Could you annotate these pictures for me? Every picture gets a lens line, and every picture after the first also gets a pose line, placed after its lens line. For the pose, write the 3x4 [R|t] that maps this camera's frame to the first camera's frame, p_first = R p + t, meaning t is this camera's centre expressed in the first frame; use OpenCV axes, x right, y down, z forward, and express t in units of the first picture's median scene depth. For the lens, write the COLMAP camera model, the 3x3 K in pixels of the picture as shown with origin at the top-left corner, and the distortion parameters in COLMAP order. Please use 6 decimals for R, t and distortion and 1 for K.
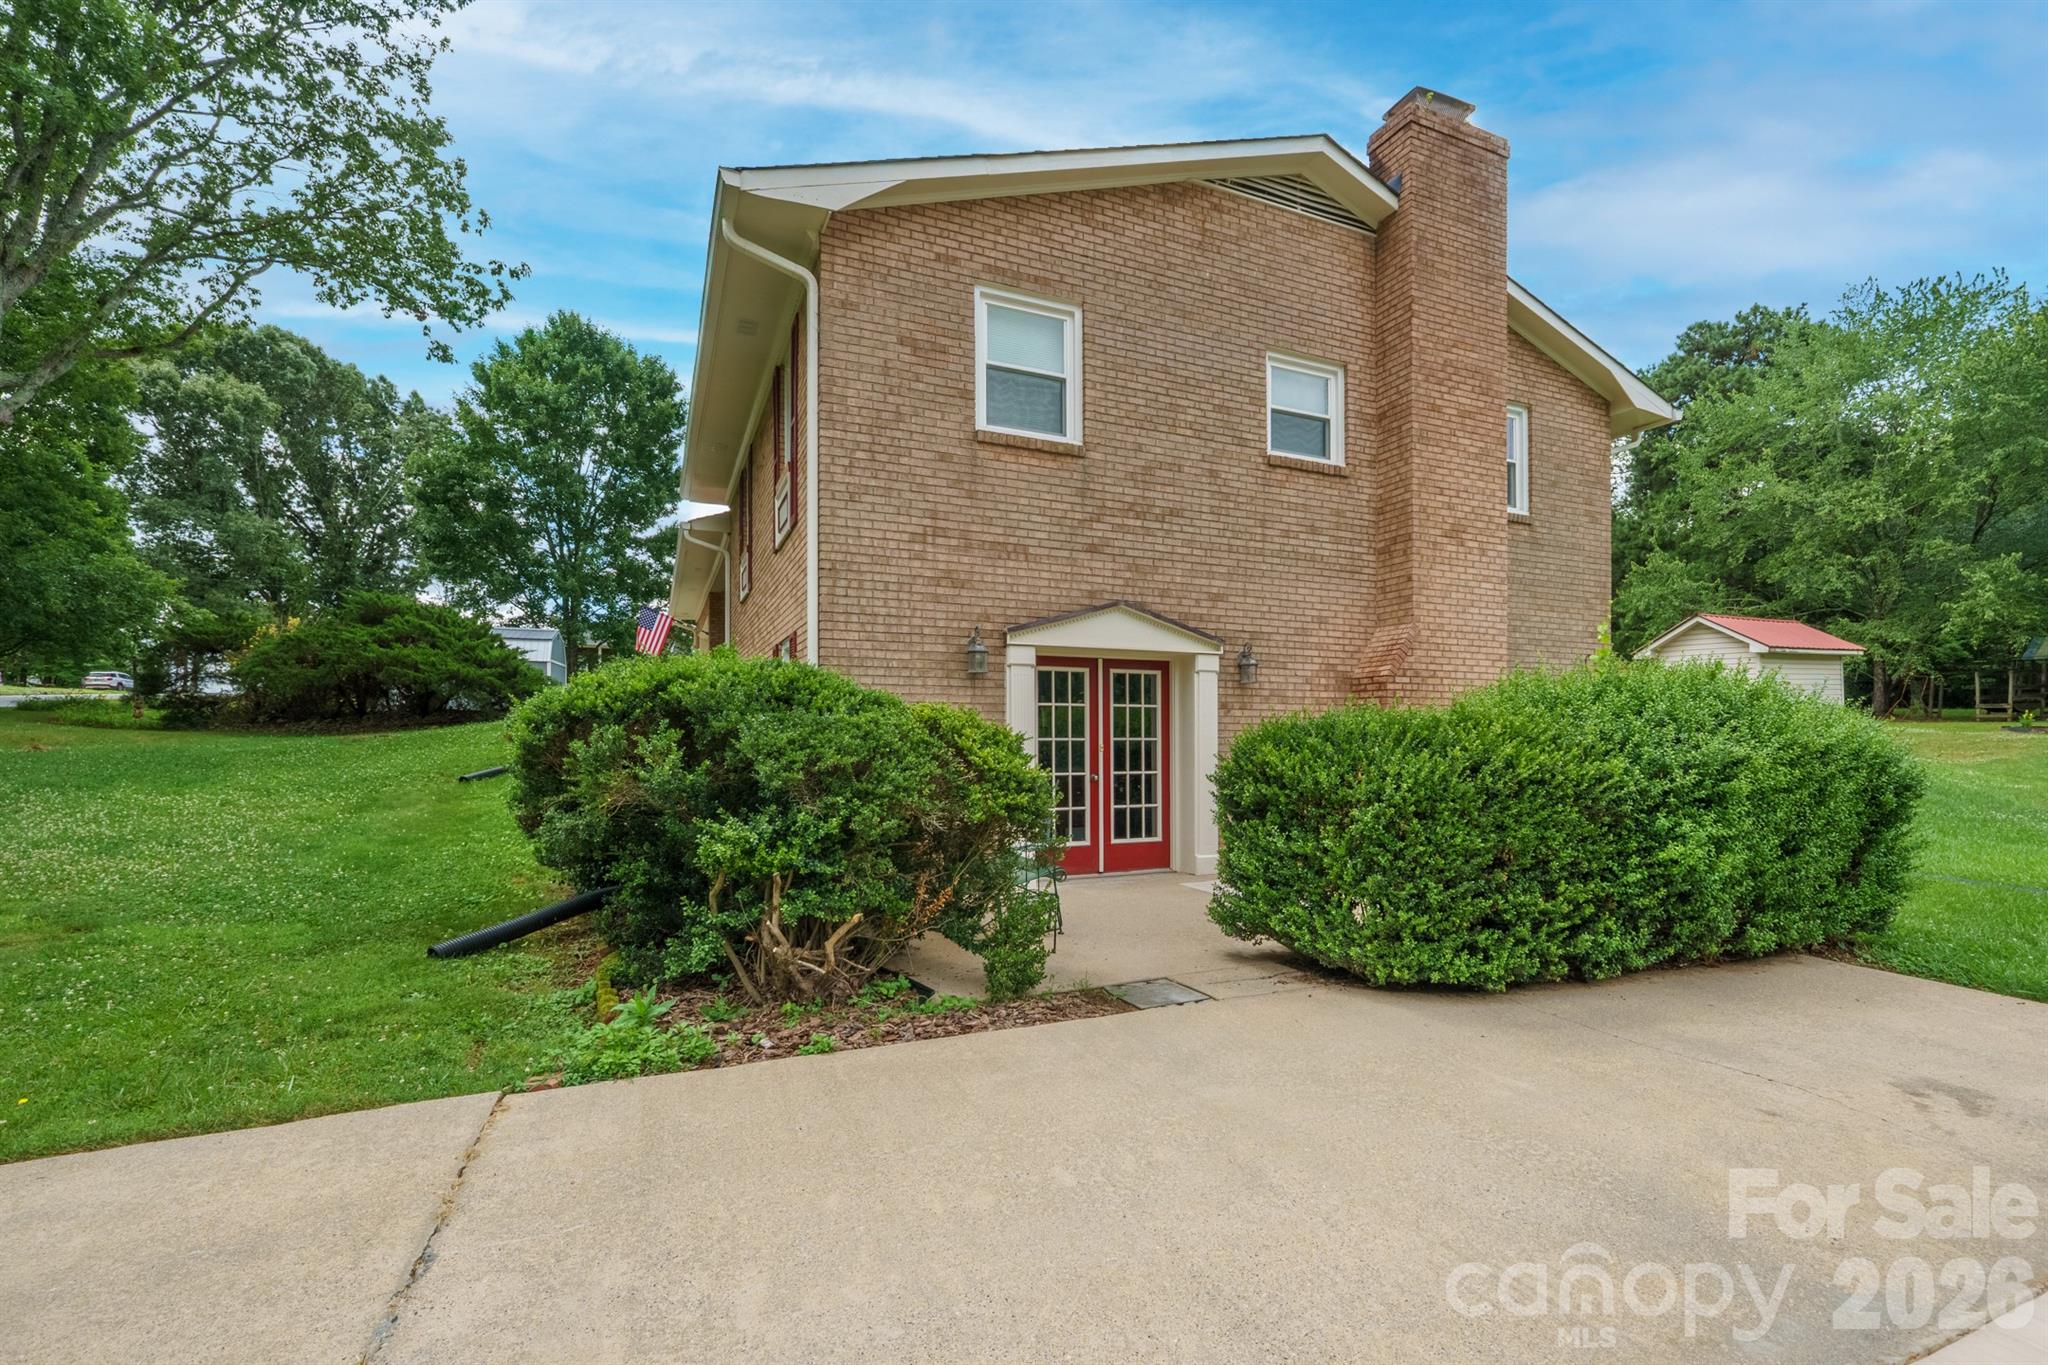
lens RADIAL K [[894.3, 0, 1037.0], [0, 894.3, 696.4], [0, 0, 1]] dist [-0.004267, -0.000036]
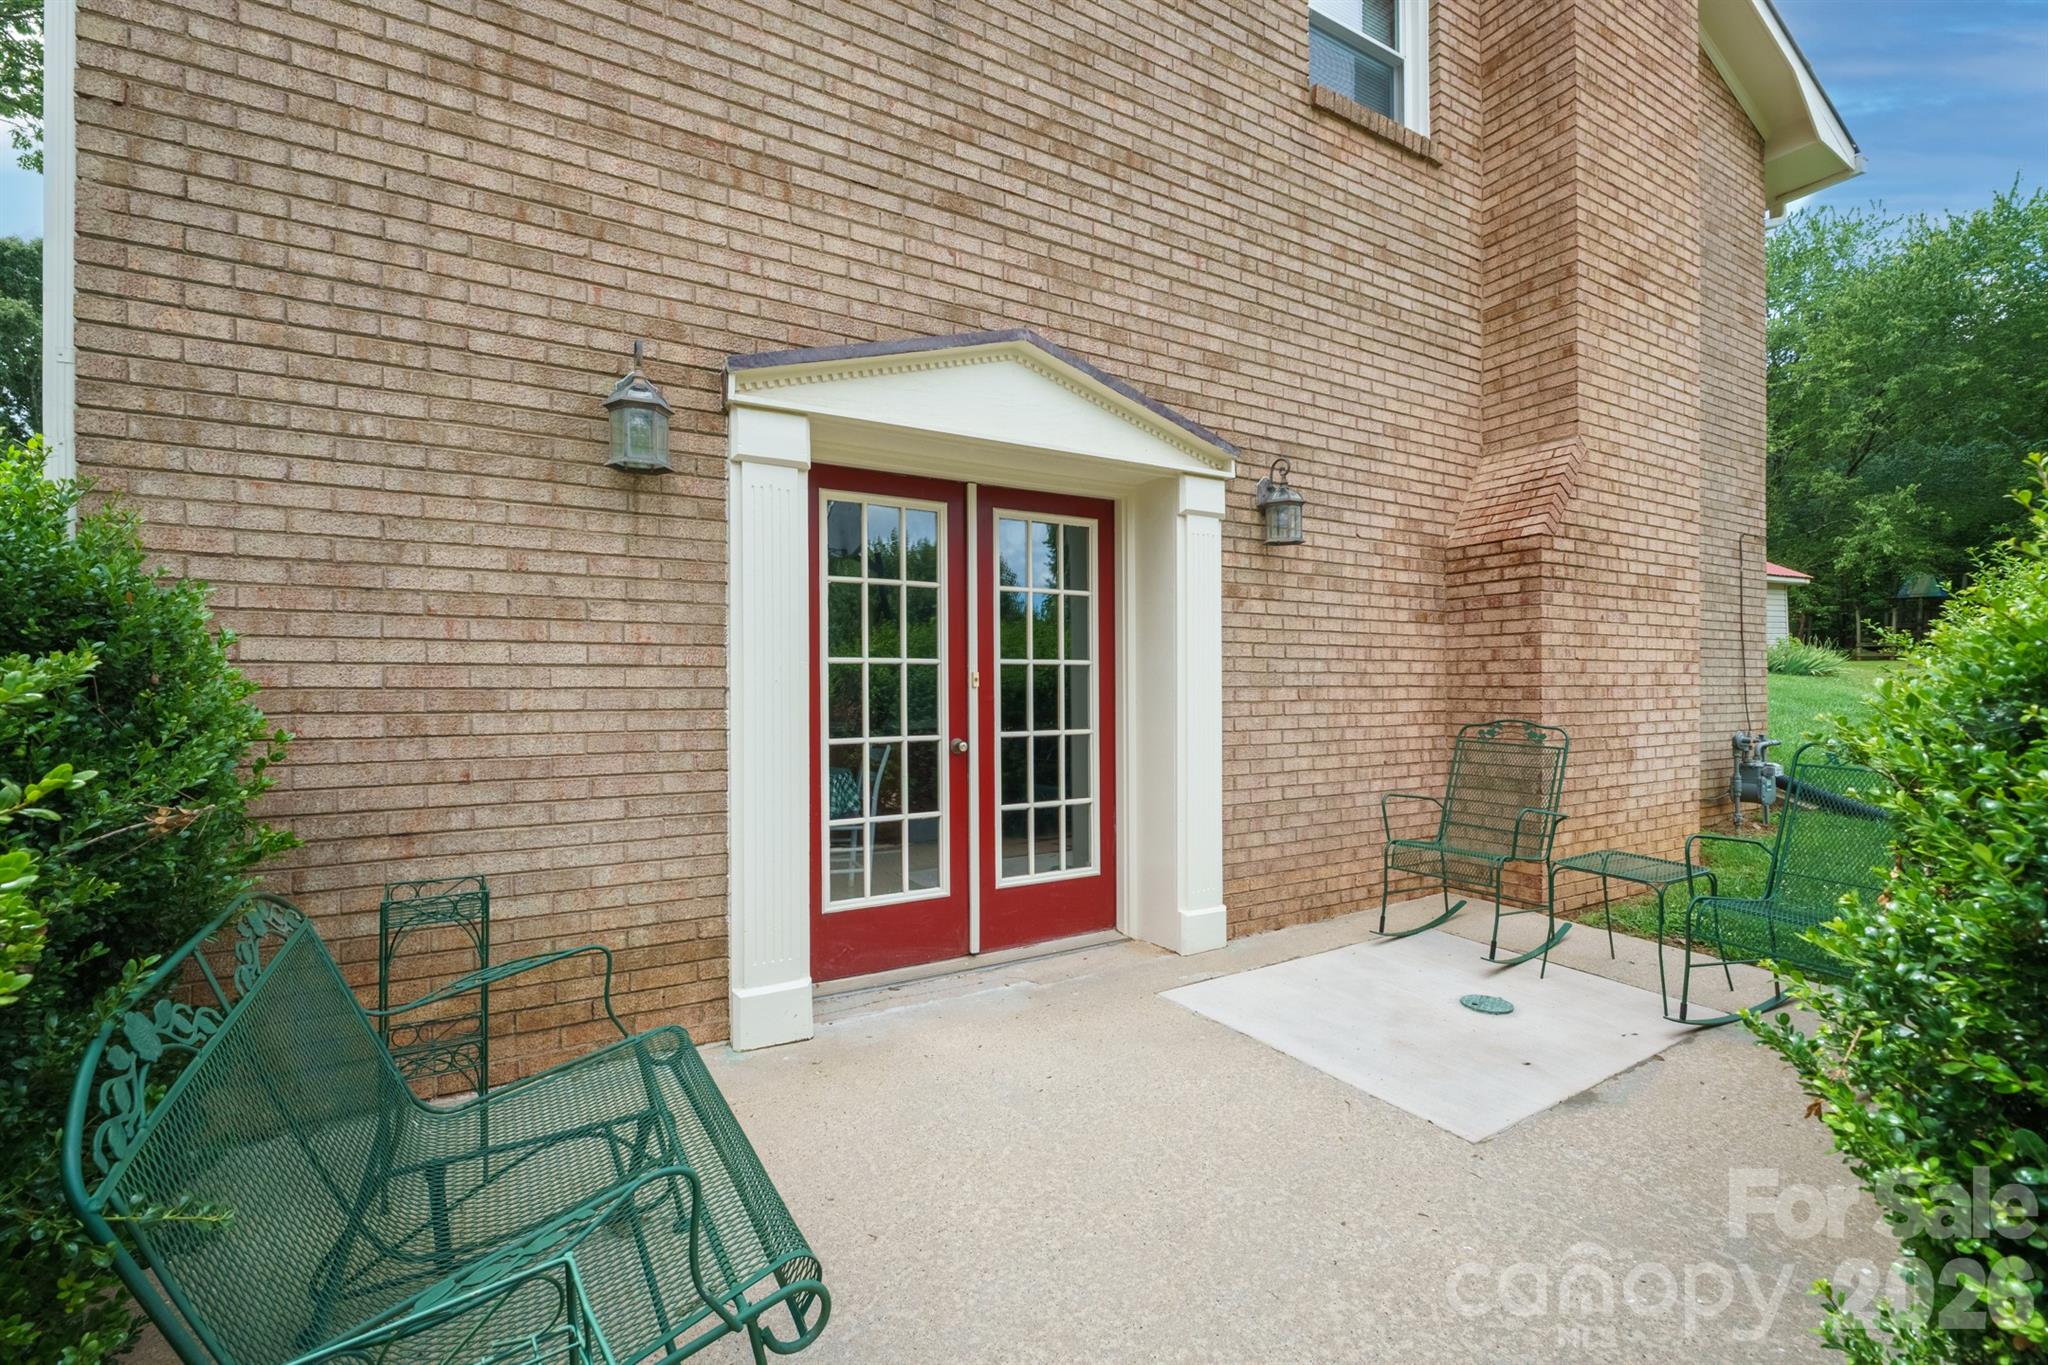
lens RADIAL K [[894.3, 0, 1034.8], [0, 894.3, 678.9], [0, 0, 1]] dist [-0.004267, -0.000036]
pose [[0.987629, -0.003339, 0.156771, 0.031496], [-0.002868, 0.999221, 0.039353, 0.039393], [-0.156780, -0.039316, 0.986851, 0.553469]]
